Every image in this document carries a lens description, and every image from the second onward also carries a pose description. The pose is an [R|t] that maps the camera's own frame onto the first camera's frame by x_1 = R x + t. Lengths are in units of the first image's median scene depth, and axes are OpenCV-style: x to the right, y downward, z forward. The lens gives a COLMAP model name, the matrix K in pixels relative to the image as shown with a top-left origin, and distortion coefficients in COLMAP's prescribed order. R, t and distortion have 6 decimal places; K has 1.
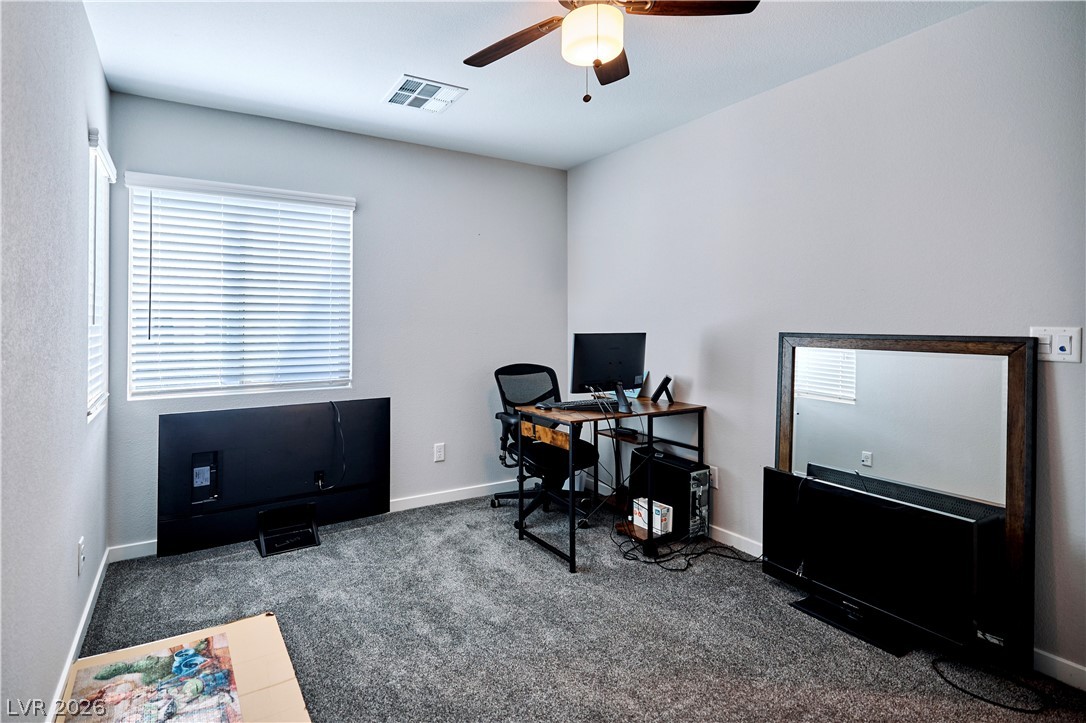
lens RADIAL K [[470.3, 0, 538.8], [0, 470.3, 323.1], [0, 0, 1]] dist [0.000816, 0.000934]
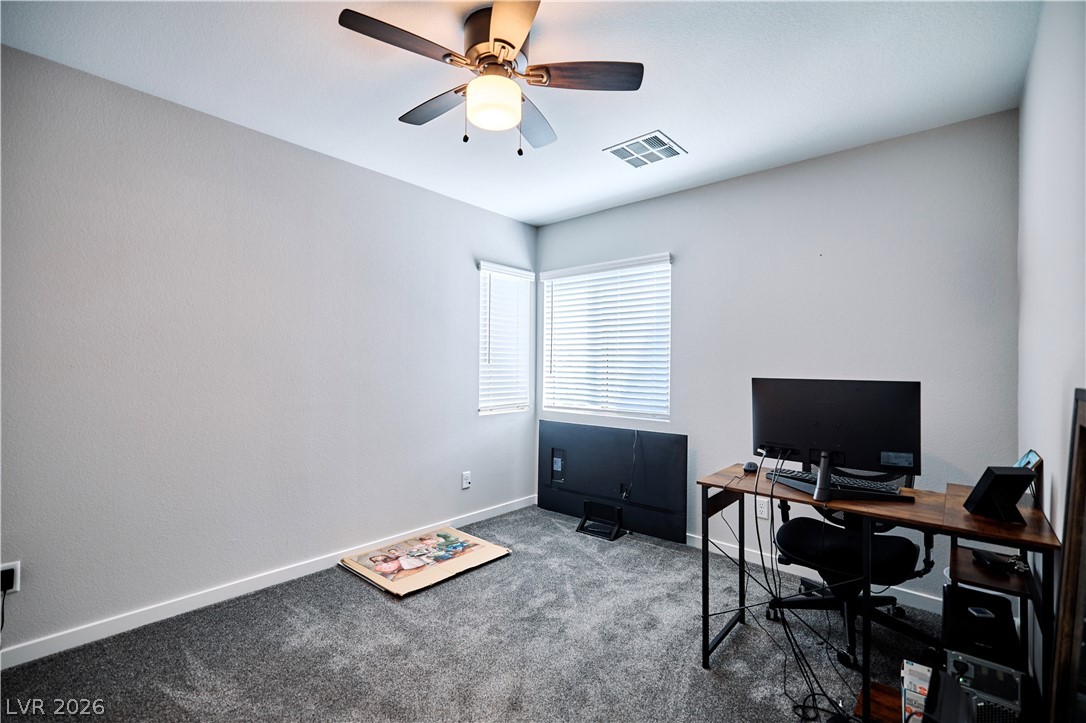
lens RADIAL K [[470.3, 0, 540.7], [0, 470.3, 362.8], [0, 0, 1]] dist [0.000816, 0.000934]
pose [[0.361173, 0.000676, -0.932499, 0.676924], [-0.005945, 0.999981, -0.001578, 0.000724], [0.932480, 0.006114, 0.361170, 0.396066]]
